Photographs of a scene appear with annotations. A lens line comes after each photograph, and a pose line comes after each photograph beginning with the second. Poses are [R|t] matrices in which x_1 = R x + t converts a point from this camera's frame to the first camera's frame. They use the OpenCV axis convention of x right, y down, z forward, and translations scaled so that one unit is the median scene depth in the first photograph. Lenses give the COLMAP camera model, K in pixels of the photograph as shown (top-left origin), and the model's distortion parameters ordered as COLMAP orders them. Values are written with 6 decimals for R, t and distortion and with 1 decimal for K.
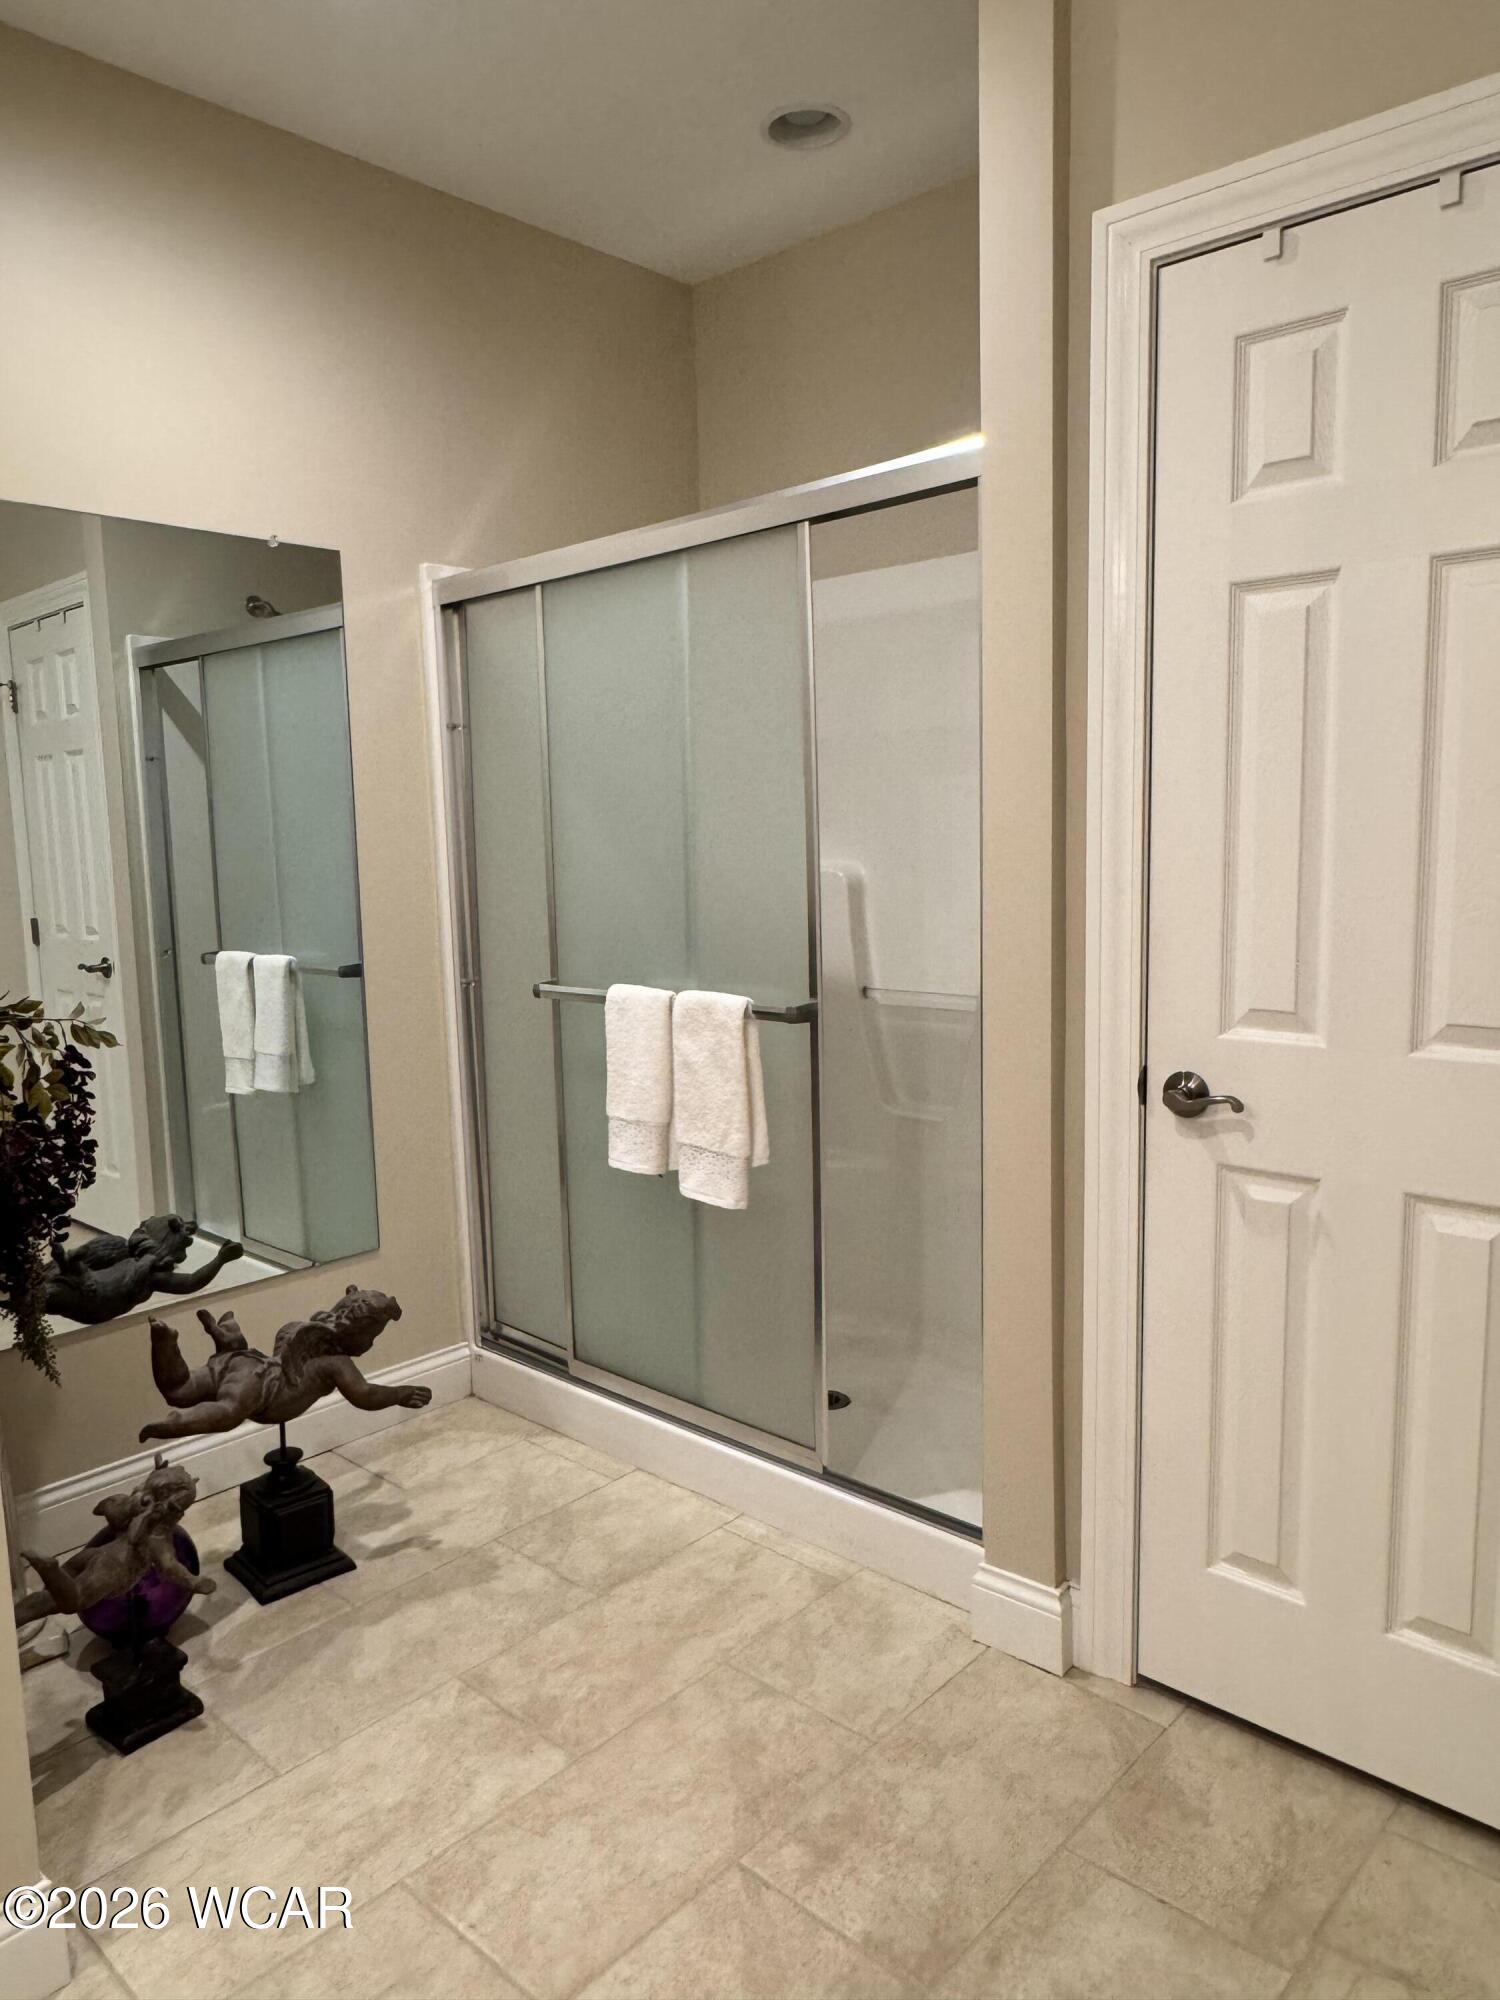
lens RADIAL K [[1356.0, 0, 746.5], [0, 1356.0, 998.8], [0, 0, 1]] dist [-0.008734, 0.004823]
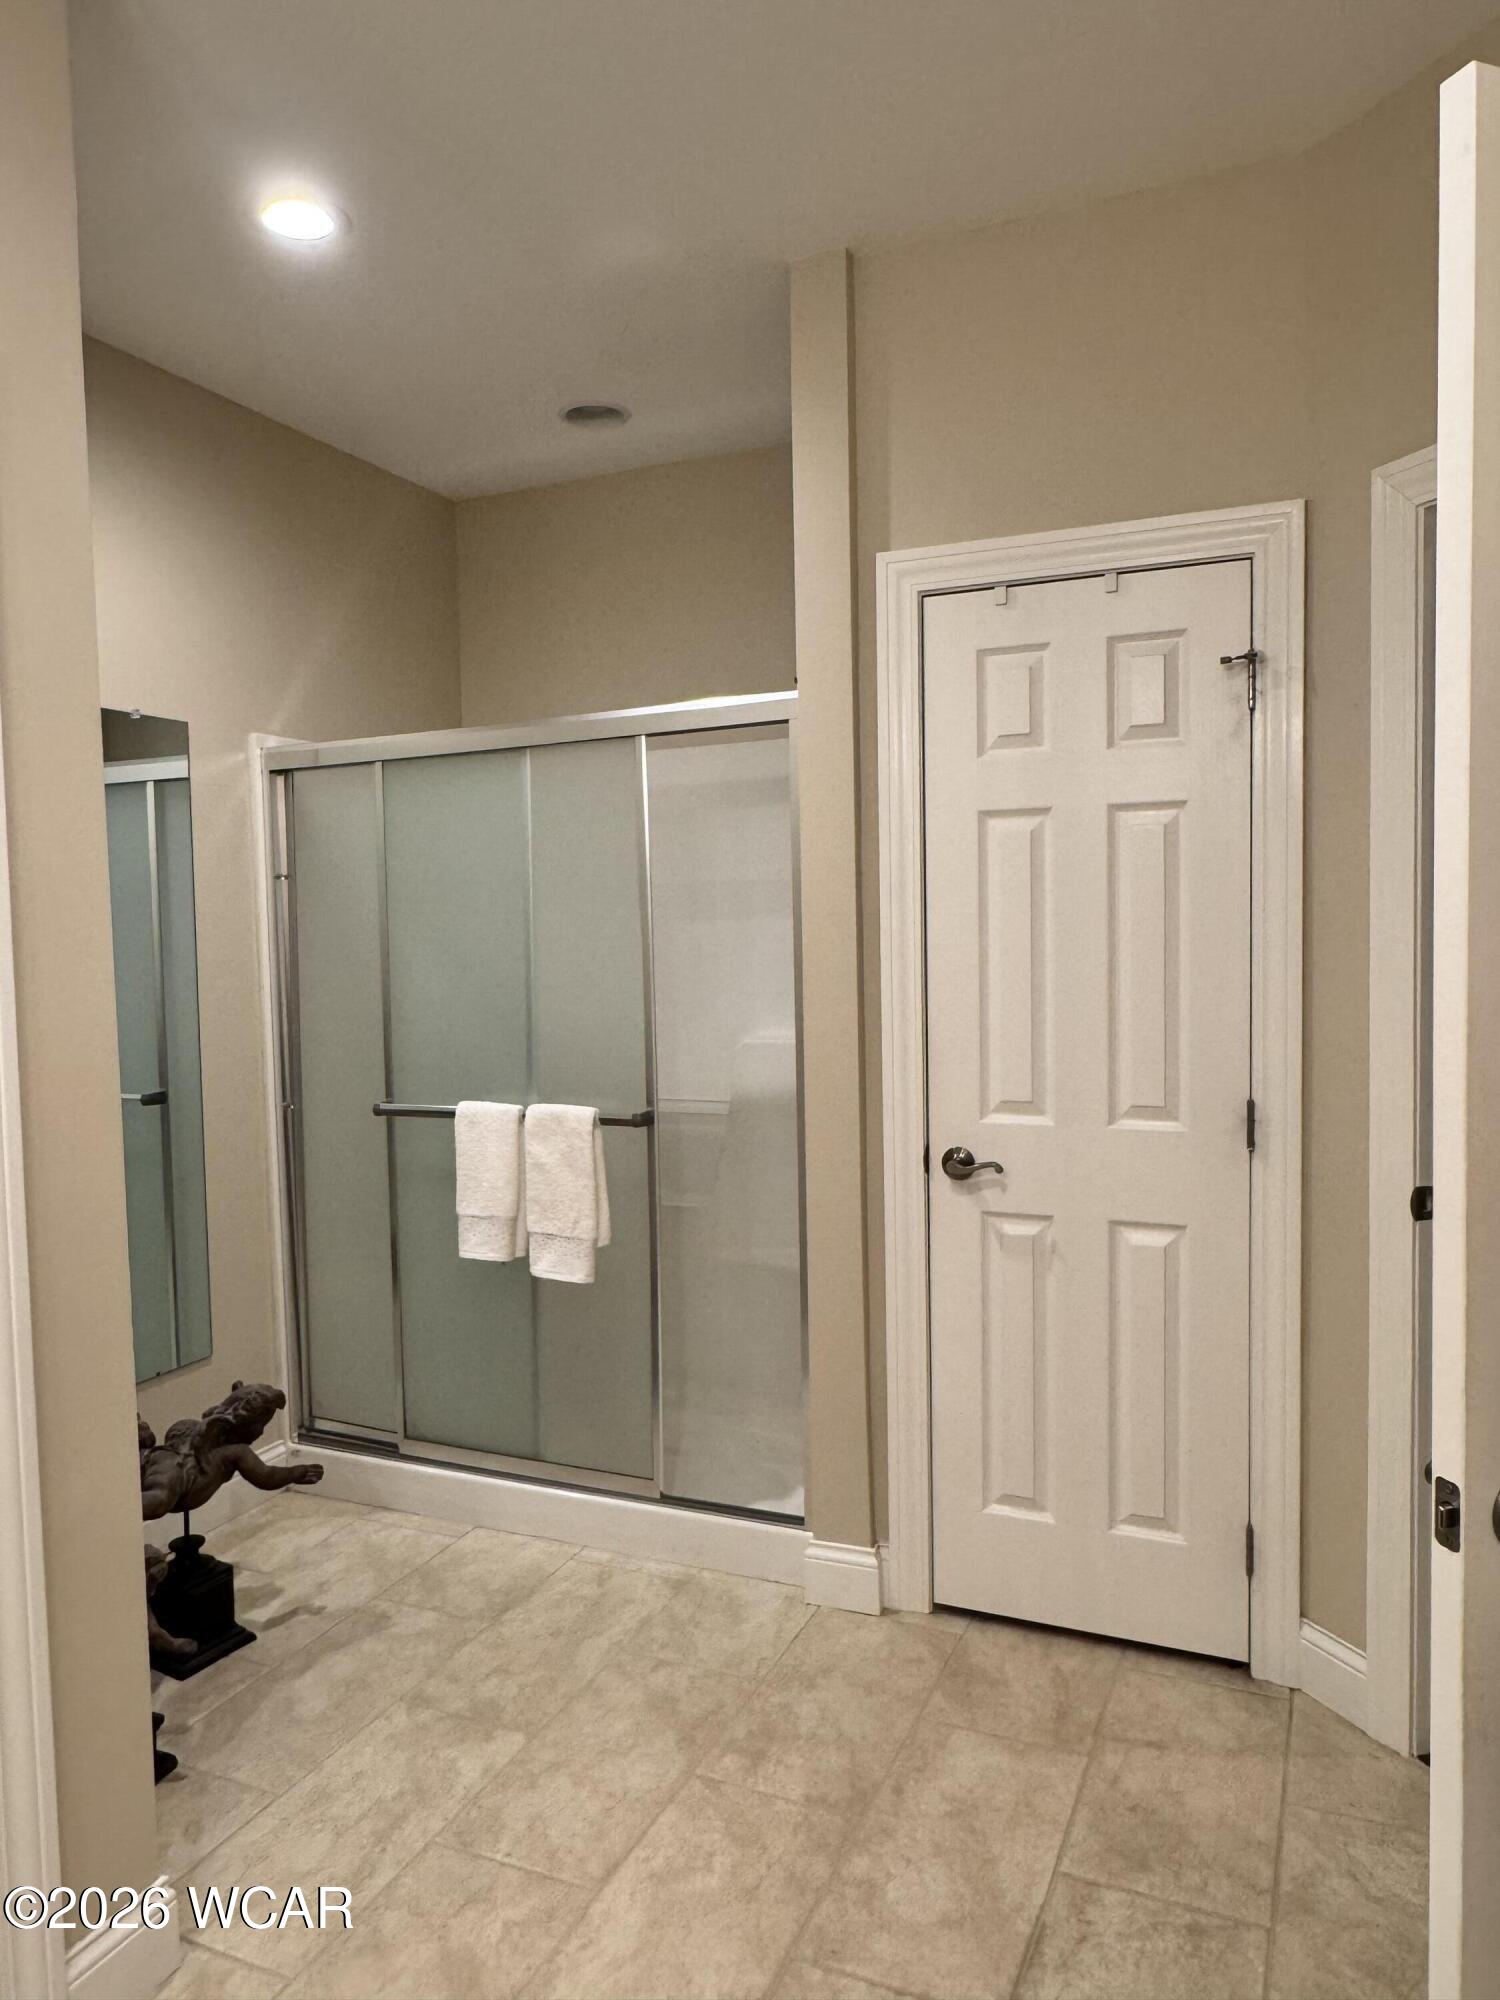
lens RADIAL K [[1356.0, 0, 746.5], [0, 1356.0, 998.8], [0, 0, 1]] dist [-0.008734, 0.004823]
pose [[0.948533, -0.011494, 0.316471, -0.273364], [0.037331, 0.996432, -0.075699, -0.001319], [-0.314472, 0.083617, 0.945577, -0.231386]]
